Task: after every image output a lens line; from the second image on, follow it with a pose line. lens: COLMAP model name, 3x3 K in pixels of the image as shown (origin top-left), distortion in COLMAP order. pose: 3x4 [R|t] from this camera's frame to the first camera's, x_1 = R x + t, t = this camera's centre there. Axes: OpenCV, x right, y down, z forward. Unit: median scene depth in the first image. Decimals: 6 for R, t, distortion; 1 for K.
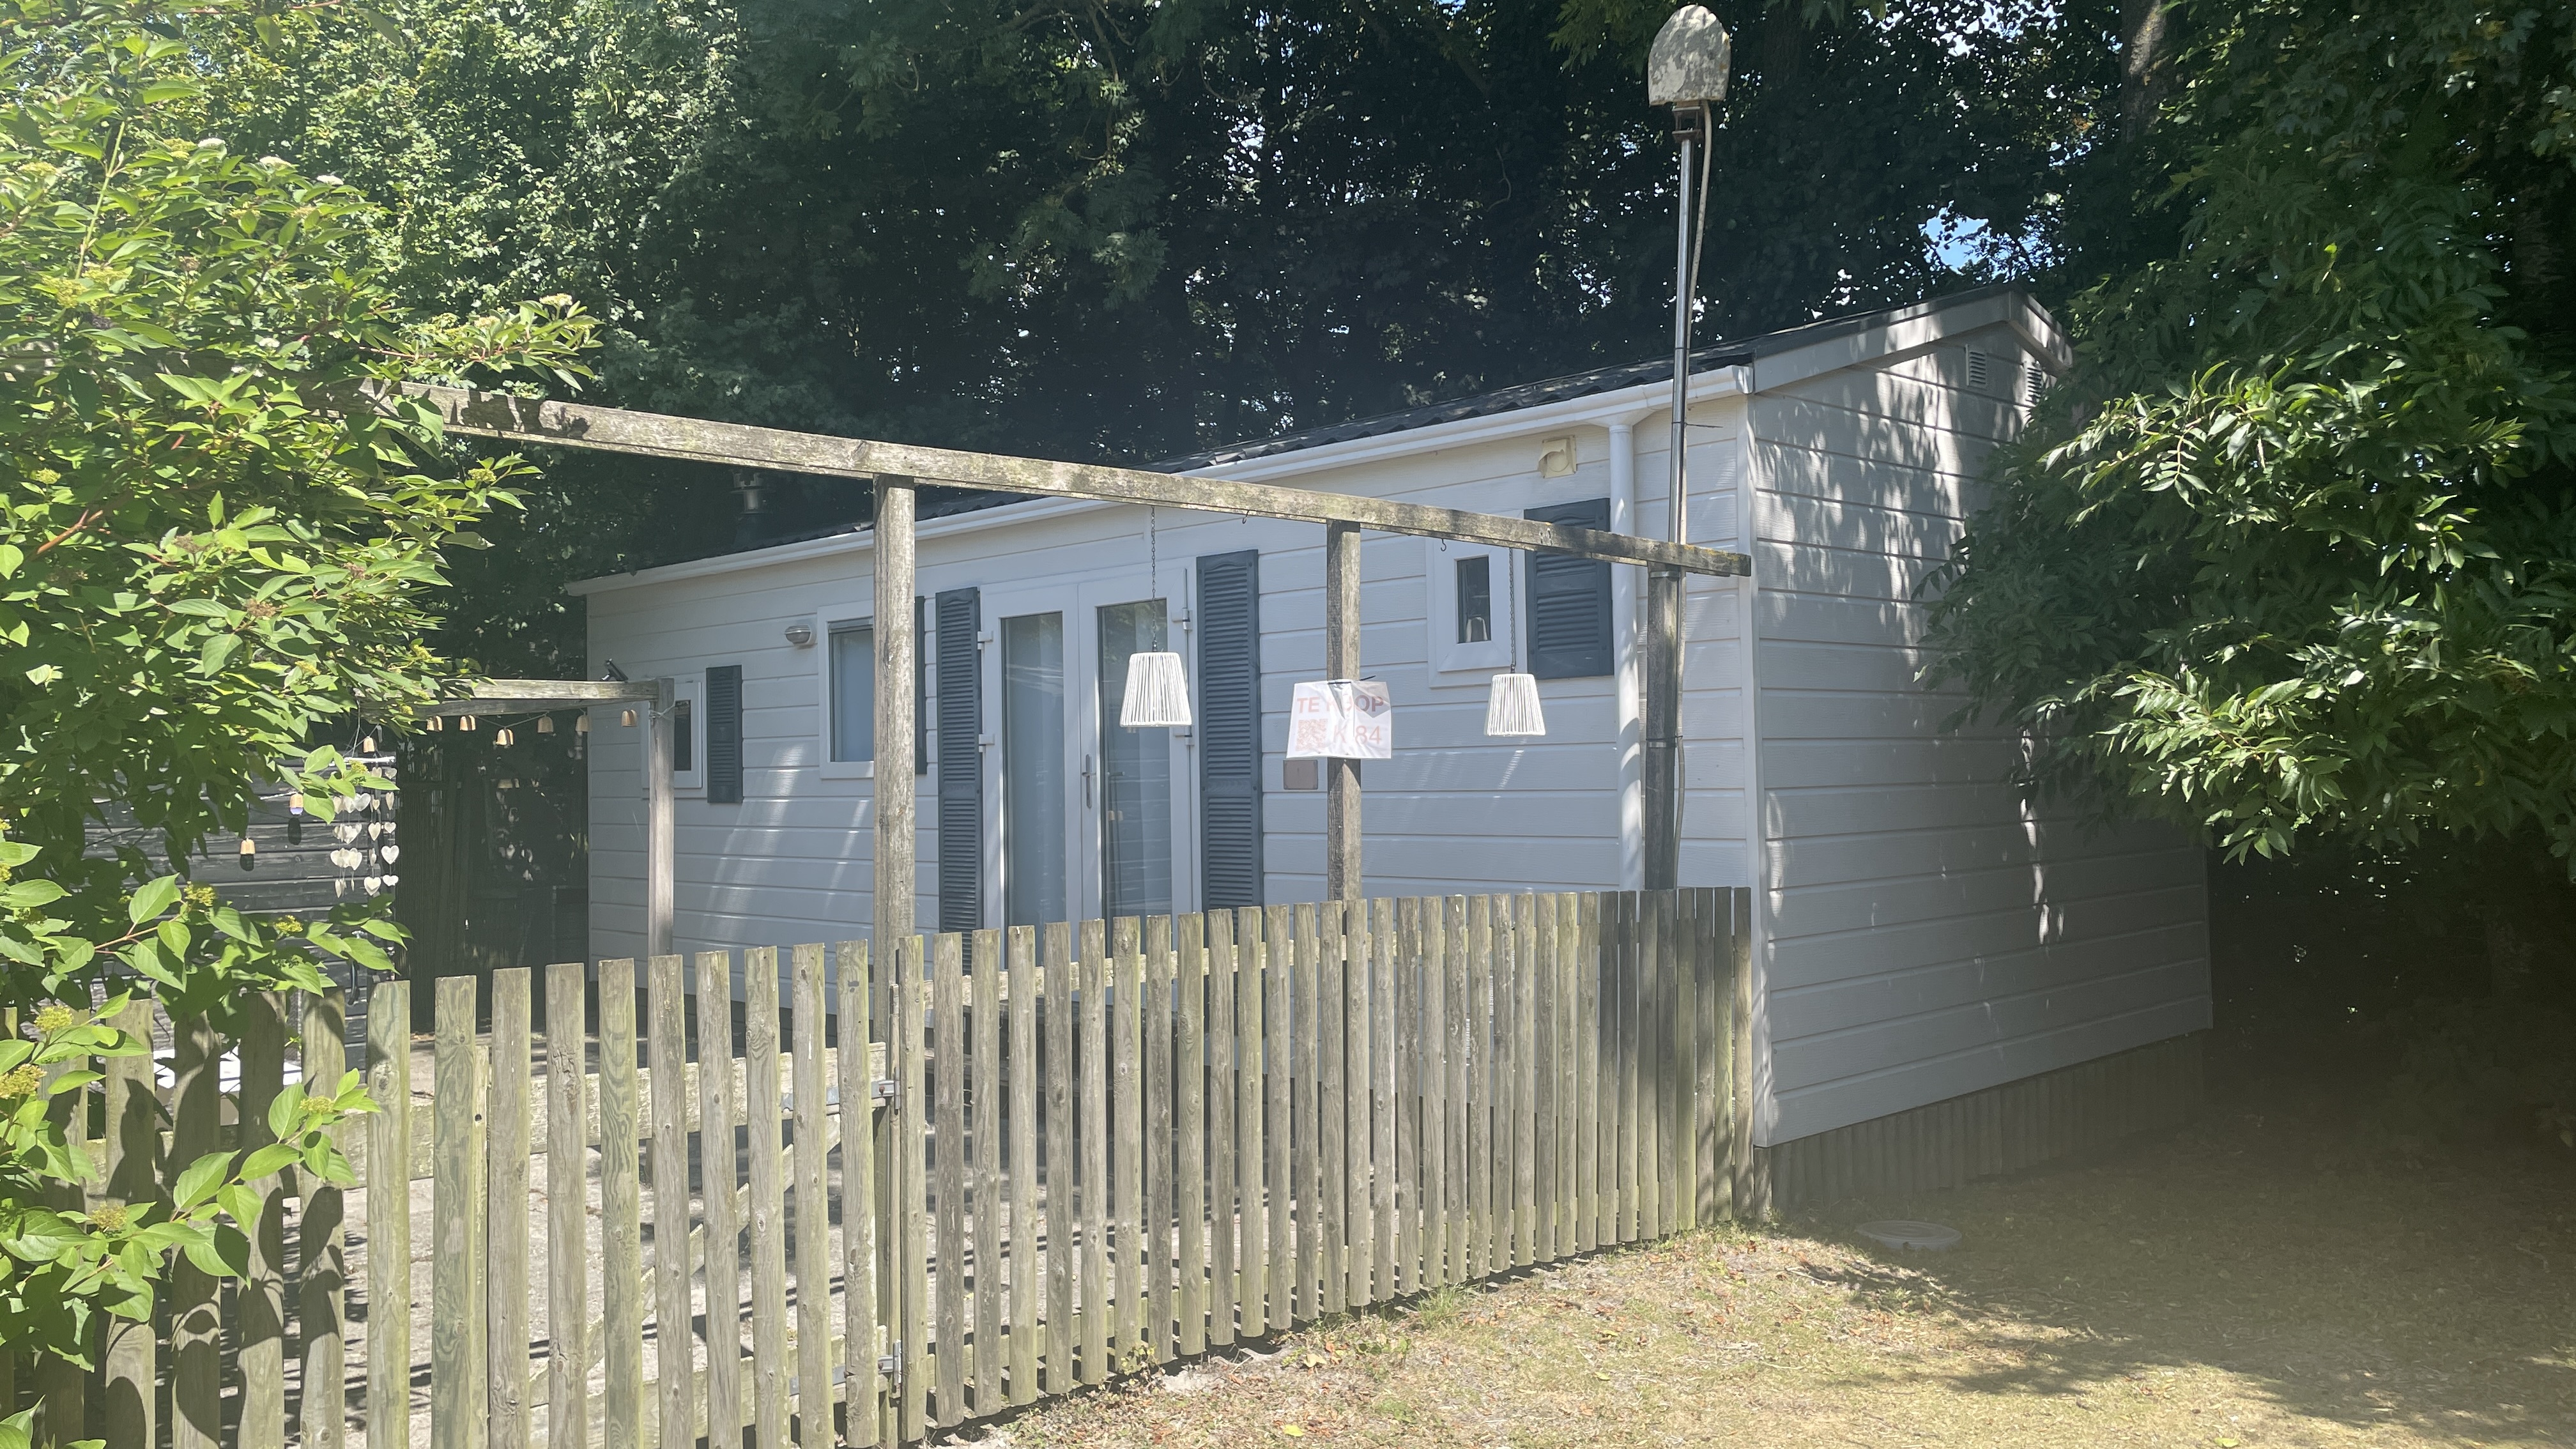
lens RADIAL K [[1847.1, 0, 1287.0], [0, 1847.1, 707.9], [0, 0, 1]] dist [0.101679, -0.148302]
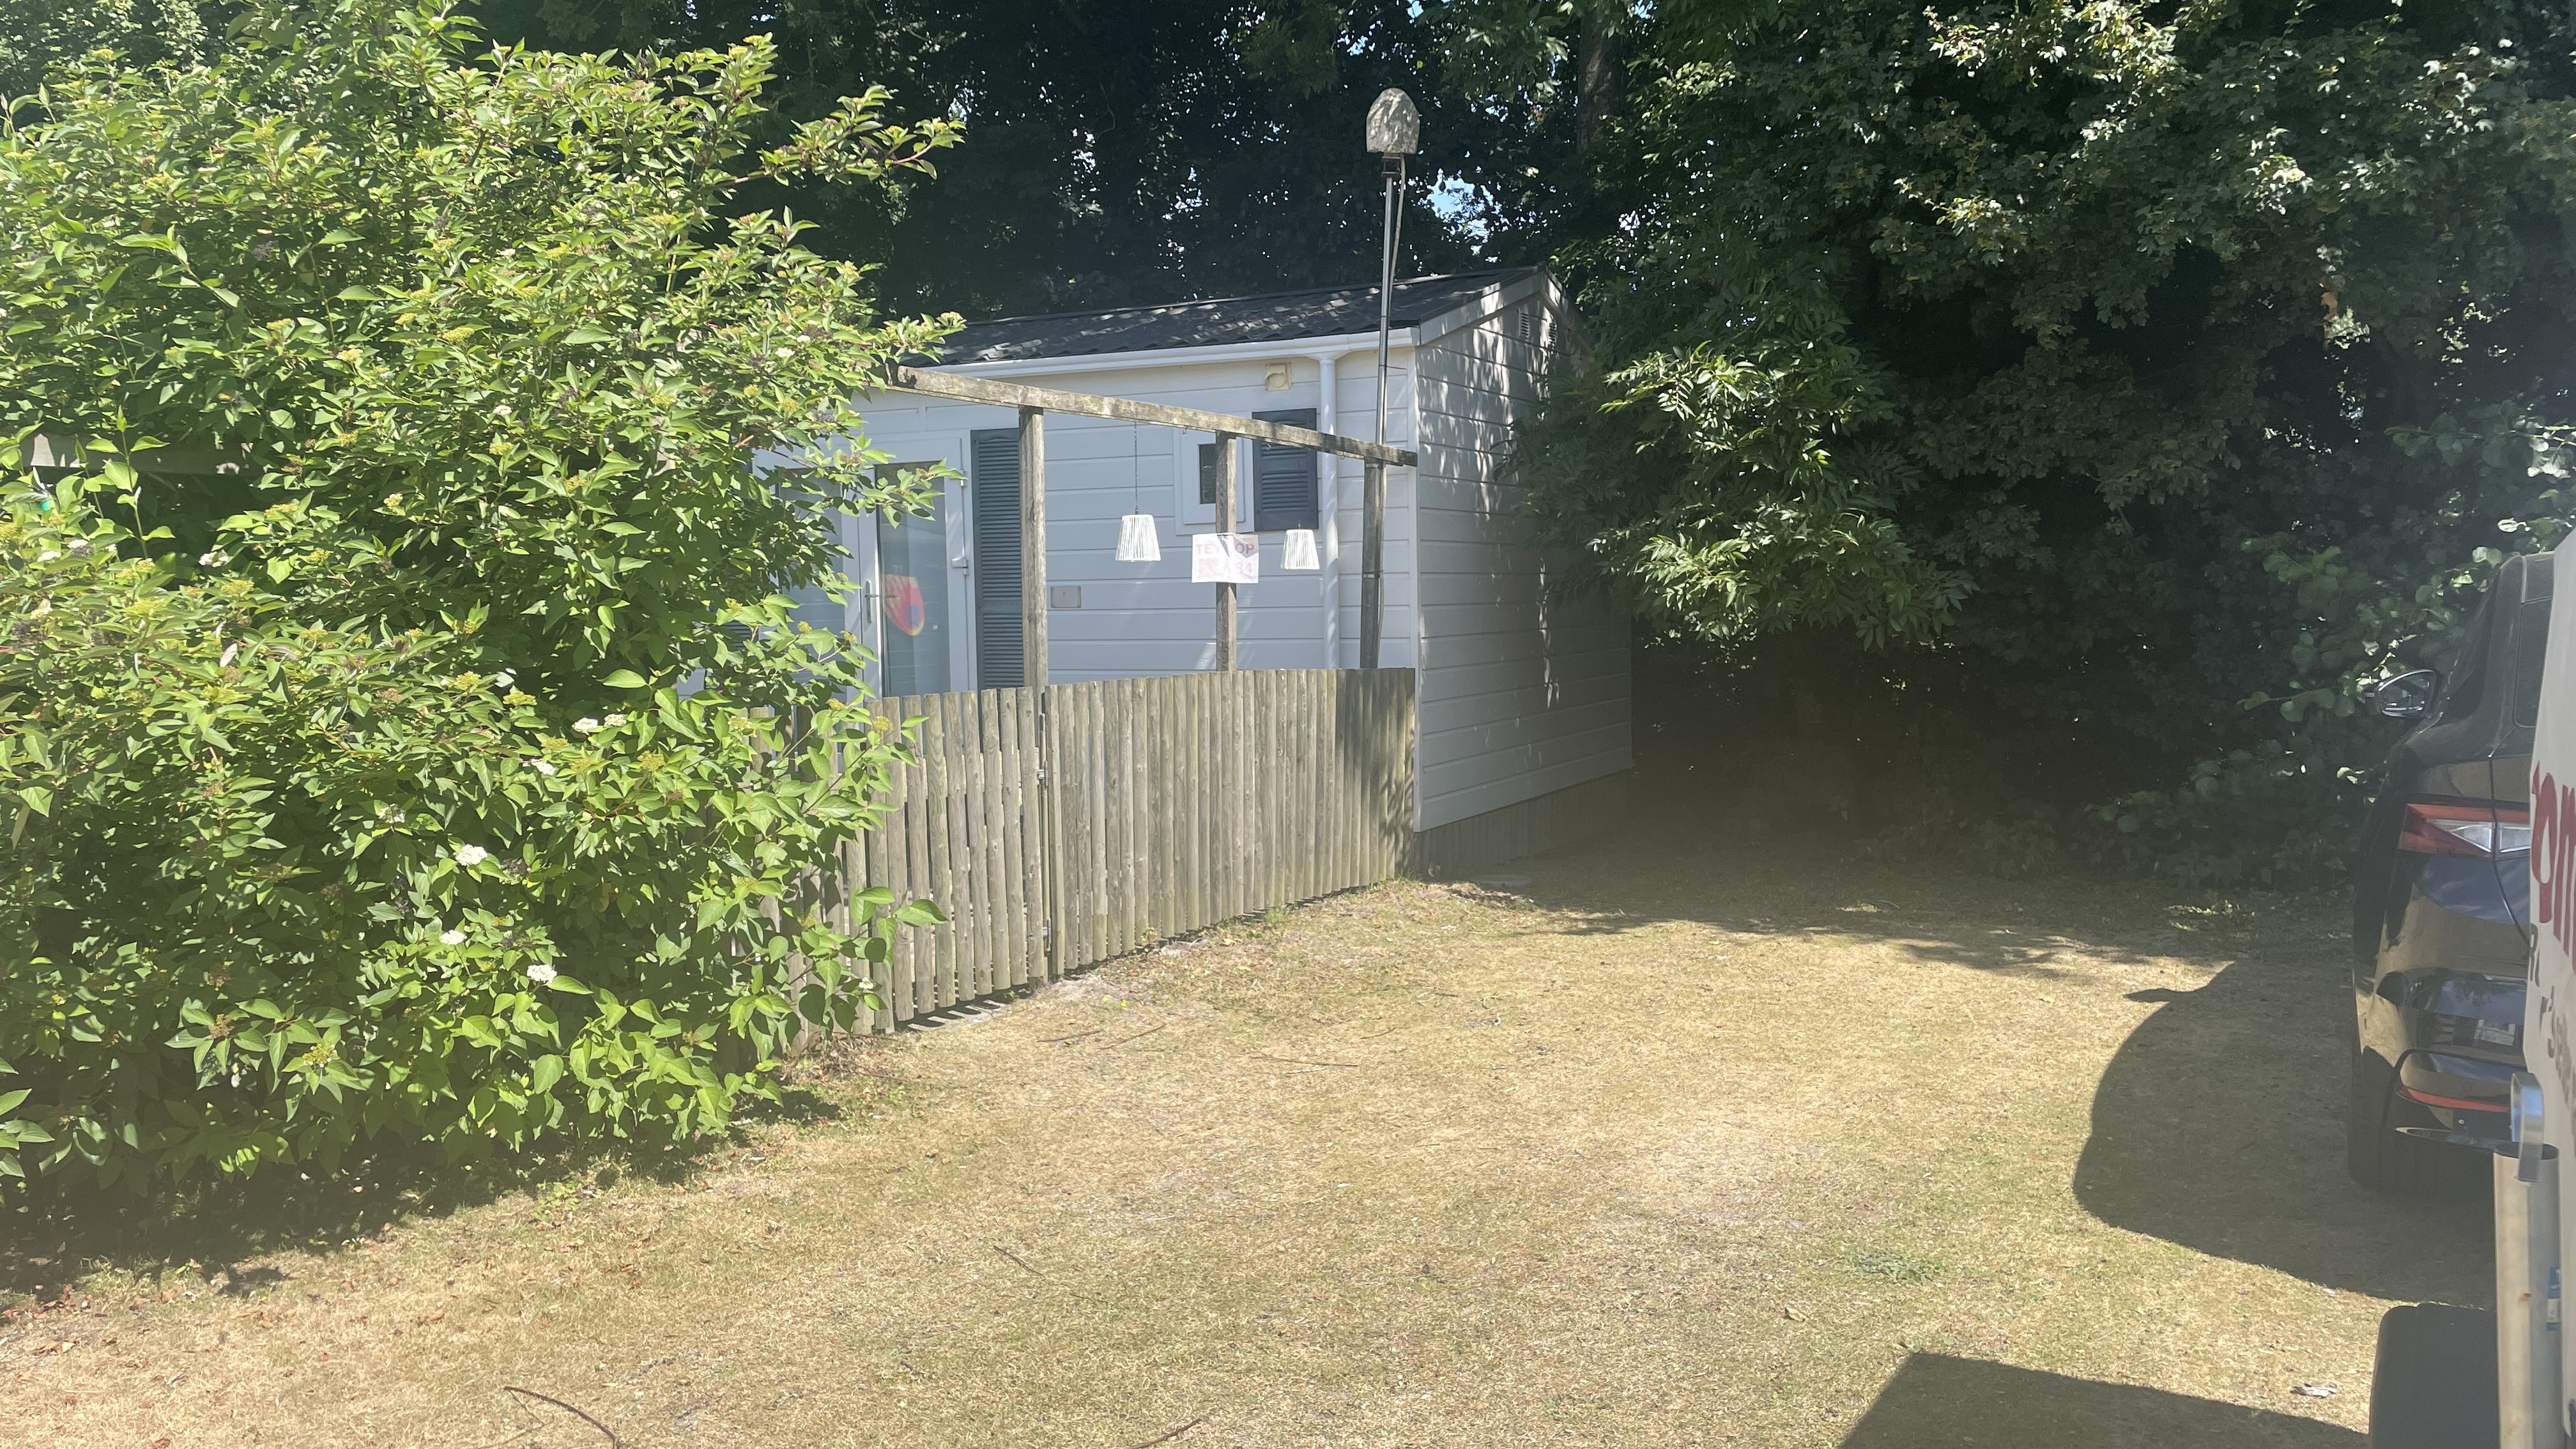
lens RADIAL K [[1925.8, 0, 1300.6], [0, 1925.8, 716.3], [0, 0, 1]] dist [0.115794, -0.149886]
pose [[0.937793, -0.020166, 0.346608, -0.456558], [-0.009984, 0.996333, 0.084981, 0.000330], [-0.347050, -0.083155, 0.934153, -0.545615]]
